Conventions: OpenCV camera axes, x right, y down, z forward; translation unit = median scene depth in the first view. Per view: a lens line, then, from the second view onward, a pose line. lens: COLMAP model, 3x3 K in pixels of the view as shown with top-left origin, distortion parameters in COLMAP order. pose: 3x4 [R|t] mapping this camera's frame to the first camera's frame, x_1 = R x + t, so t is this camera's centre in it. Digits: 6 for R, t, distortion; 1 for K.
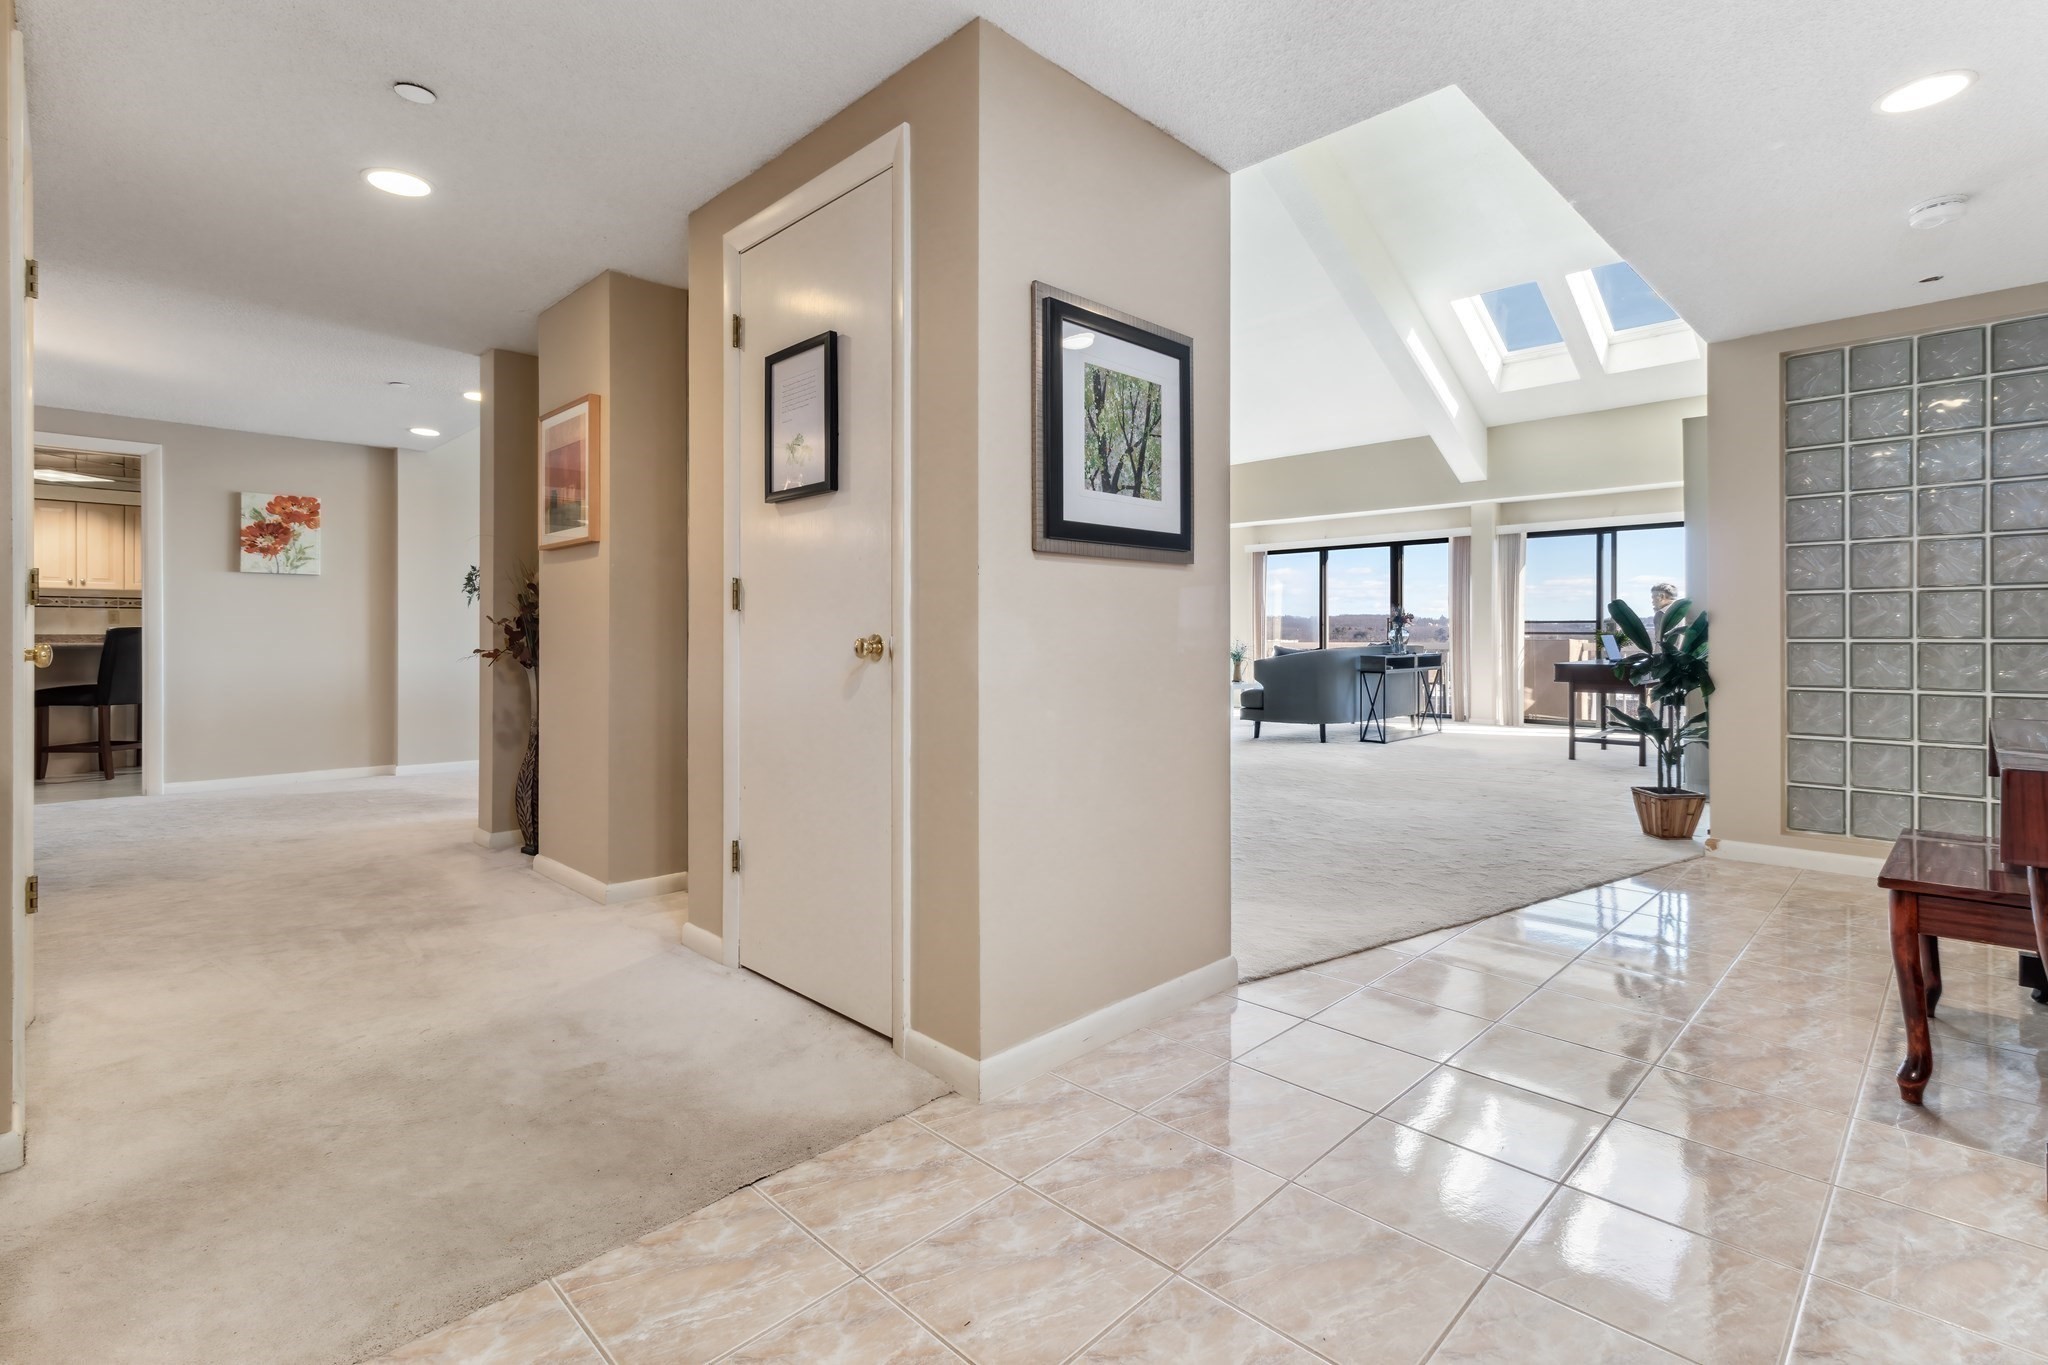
lens RADIAL K [[952.2, 0, 1031.8], [0, 952.2, 644.2], [0, 0, 1]] dist [-0.001138, 0.000342]
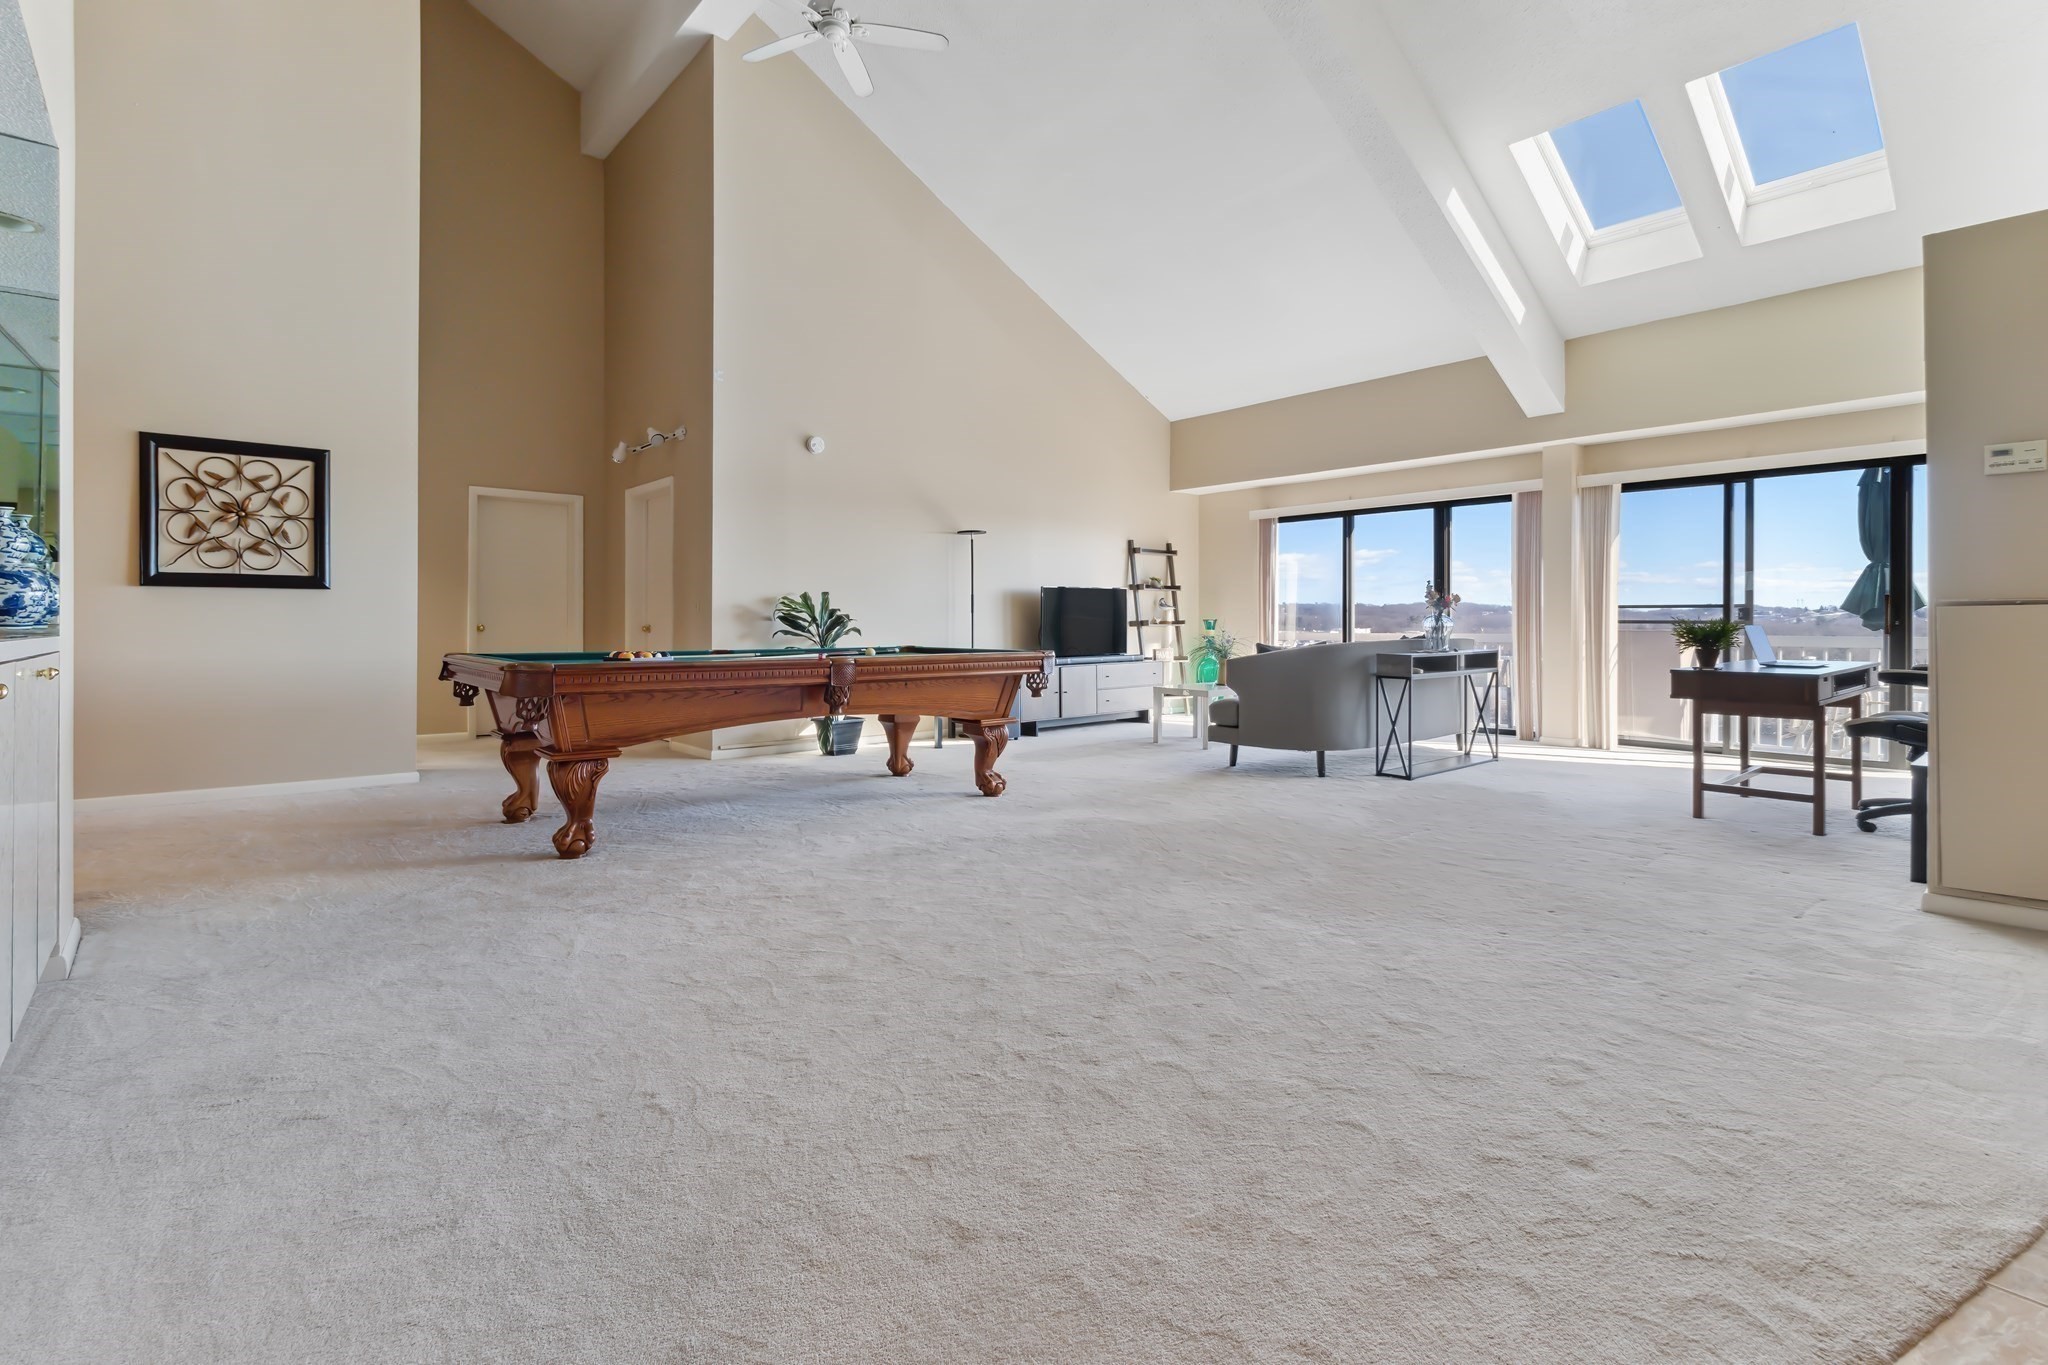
lens RADIAL K [[952.2, 0, 1025.5], [0, 952.2, 635.3], [0, 0, 1]] dist [-0.001138, 0.000342]
pose [[0.997128, 0.001231, -0.075729, 0.125426], [-0.001190, 0.999999, 0.000587, -0.001504], [0.075730, -0.000495, 0.997128, 0.249180]]
